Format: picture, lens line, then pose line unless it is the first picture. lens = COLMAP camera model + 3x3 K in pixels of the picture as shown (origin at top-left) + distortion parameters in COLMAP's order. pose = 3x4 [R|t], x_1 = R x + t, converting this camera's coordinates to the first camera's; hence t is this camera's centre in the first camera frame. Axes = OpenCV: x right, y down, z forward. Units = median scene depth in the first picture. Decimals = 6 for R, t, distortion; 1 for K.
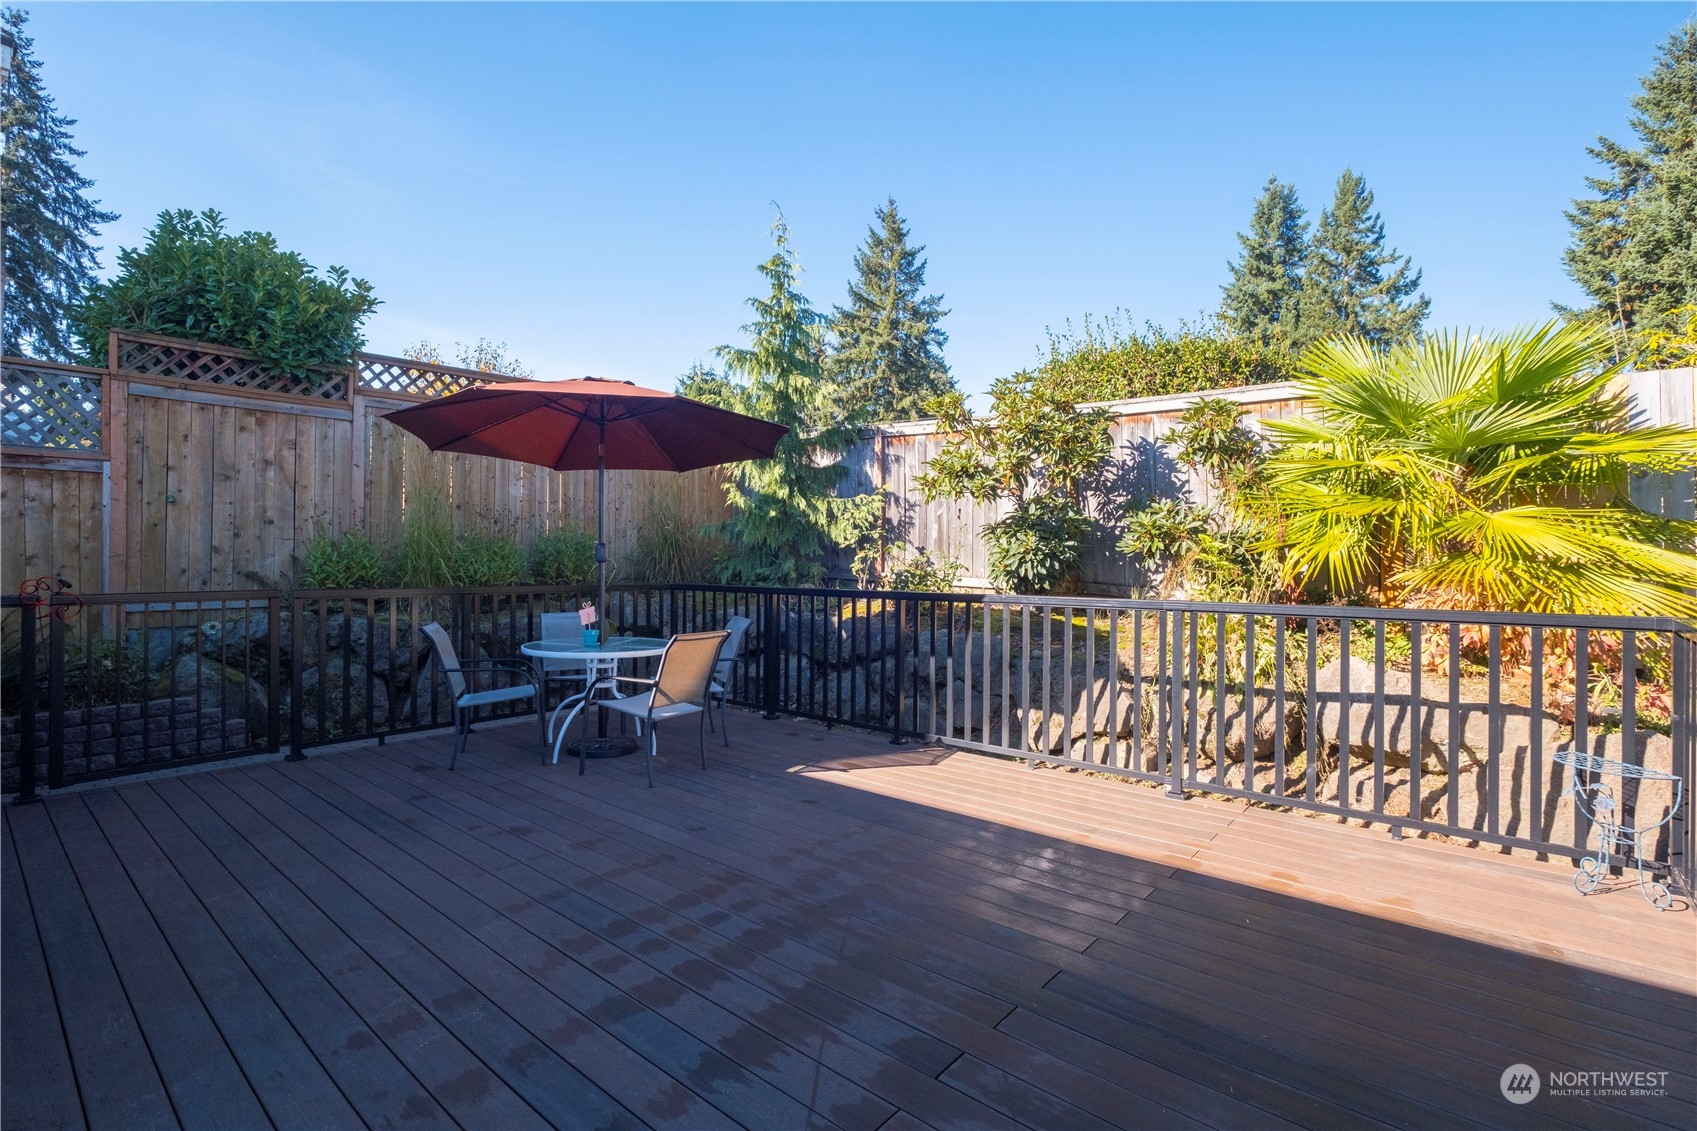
lens RADIAL K [[773.4, 0, 841.2], [0, 773.4, 562.8], [0, 0, 1]] dist [-0.001250, 0.000559]
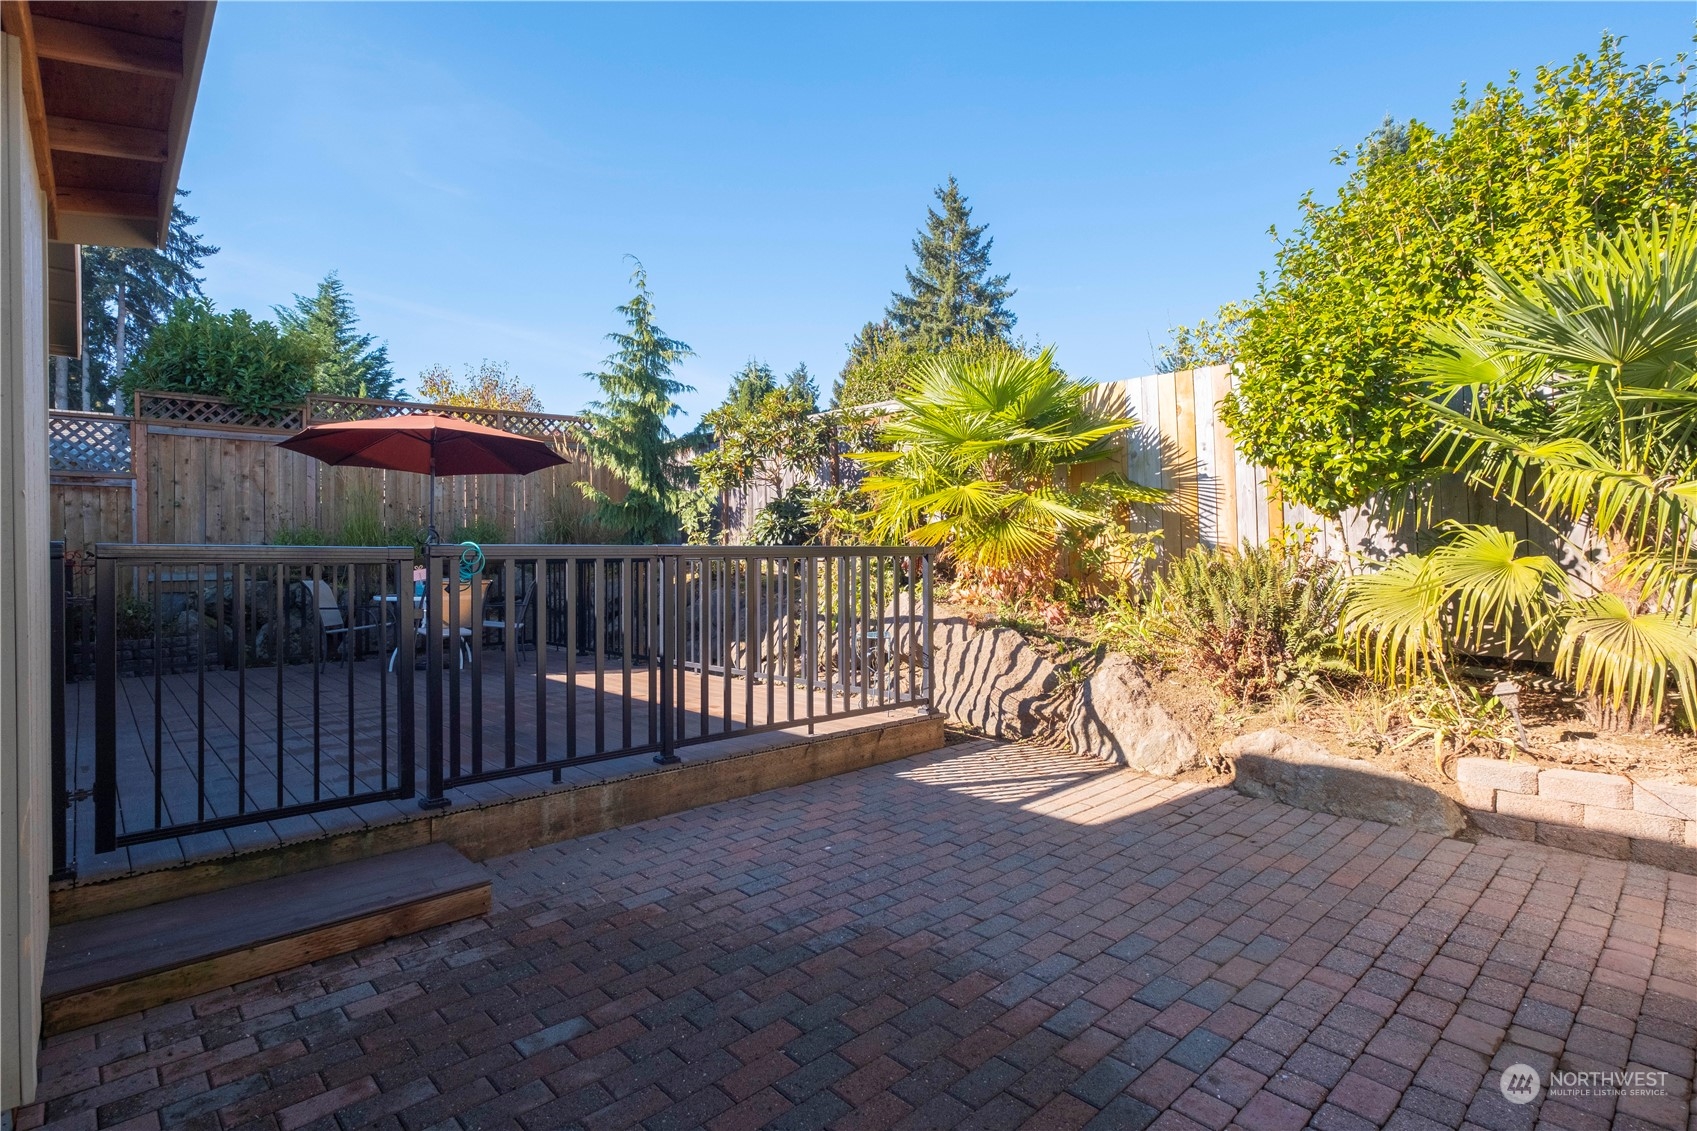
lens RADIAL K [[829.6, 0, 840.8], [0, 829.6, 562.5], [0, 0, 1]] dist [0.004054, 0.000926]
pose [[0.992182, -0.017449, -0.123571, 0.400829], [0.017312, 0.999848, -0.002183, 0.037542], [0.123590, 0.000027, 0.992333, -0.283125]]
